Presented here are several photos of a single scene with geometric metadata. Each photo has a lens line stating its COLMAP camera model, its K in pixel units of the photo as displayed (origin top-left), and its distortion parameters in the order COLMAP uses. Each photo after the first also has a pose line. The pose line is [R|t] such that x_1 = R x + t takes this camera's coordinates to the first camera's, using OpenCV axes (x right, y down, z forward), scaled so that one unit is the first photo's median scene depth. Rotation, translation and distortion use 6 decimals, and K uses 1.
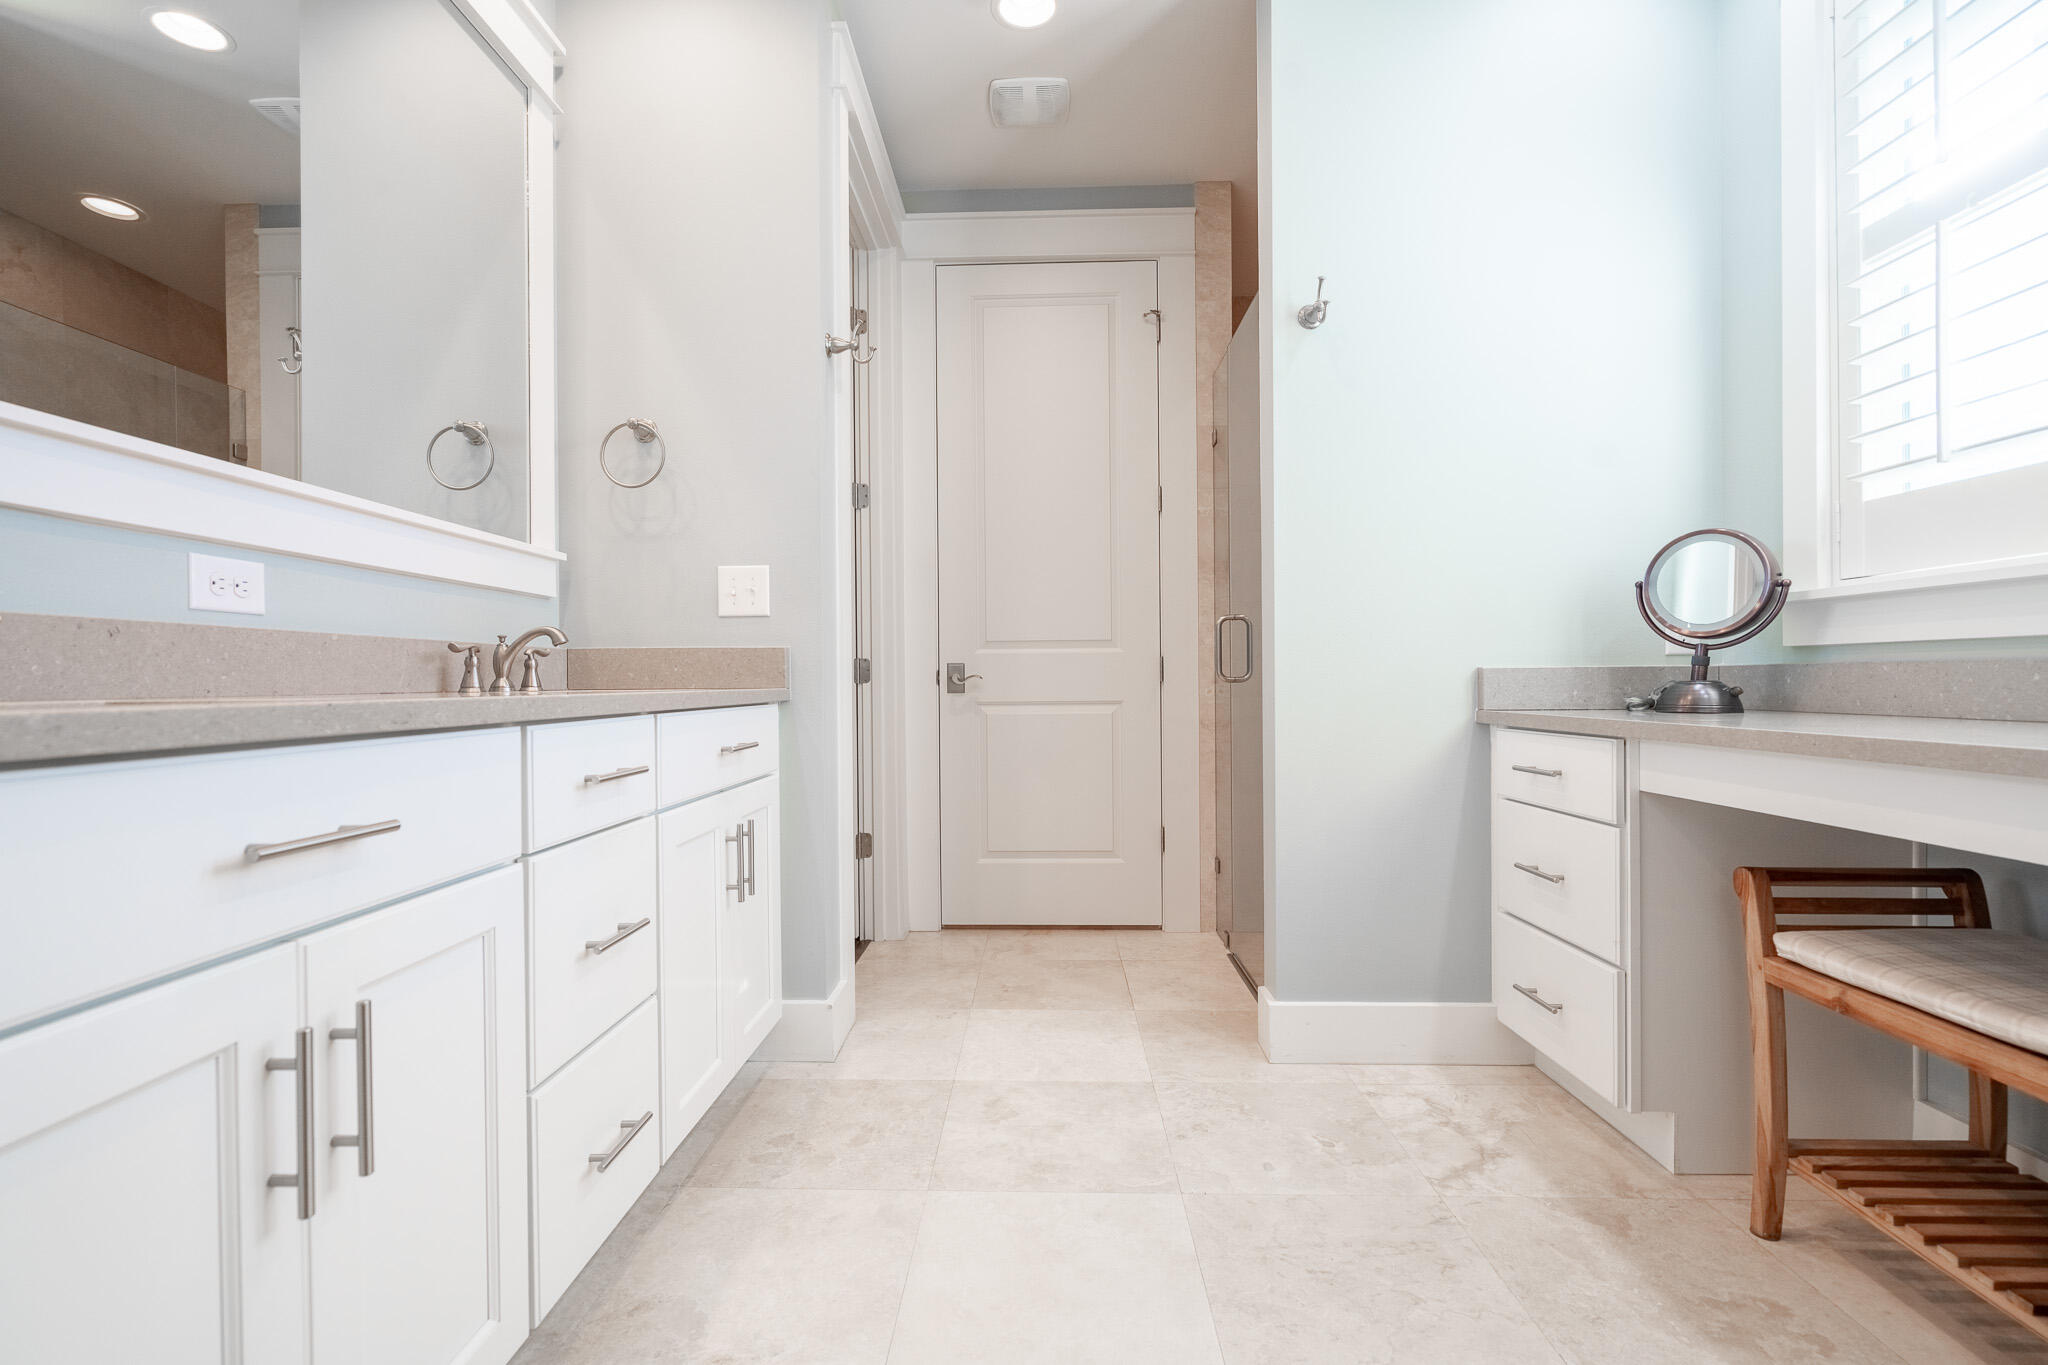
lens RADIAL K [[935.9, 0, 1018.6], [0, 935.9, 686.8], [0, 0, 1]] dist [-0.003286, 0.000459]
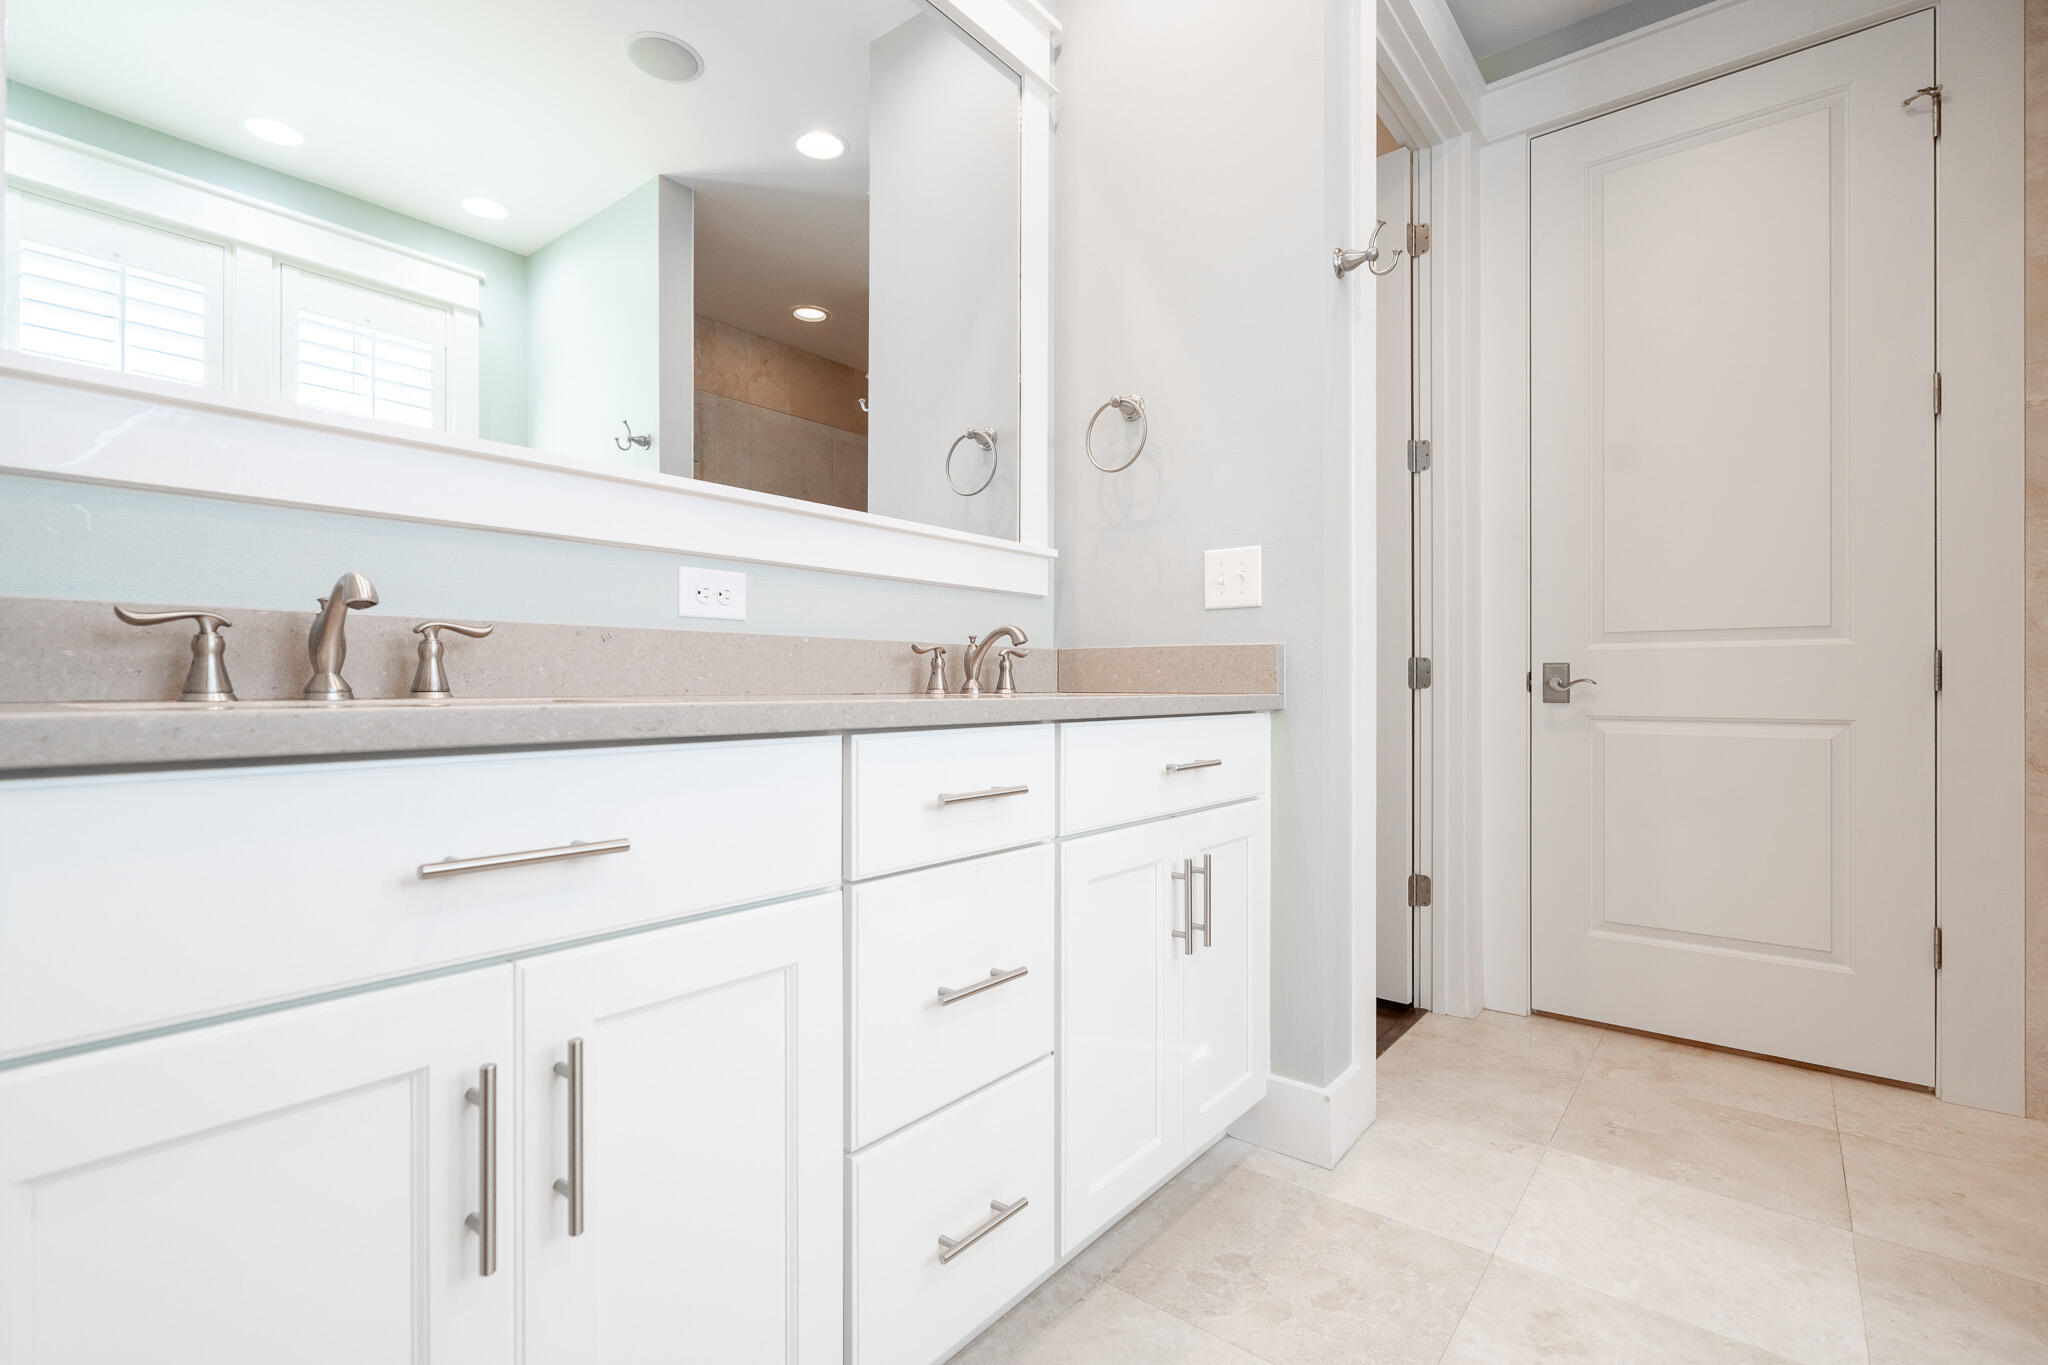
lens RADIAL K [[935.9, 0, 1018.6], [0, 935.9, 686.8], [0, 0, 1]] dist [-0.003286, 0.000459]
pose [[0.792660, 0.009423, -0.609591, 0.081655], [-0.011339, 0.999935, 0.000713, -0.003331], [0.609558, 0.006347, 0.792716, 0.251492]]
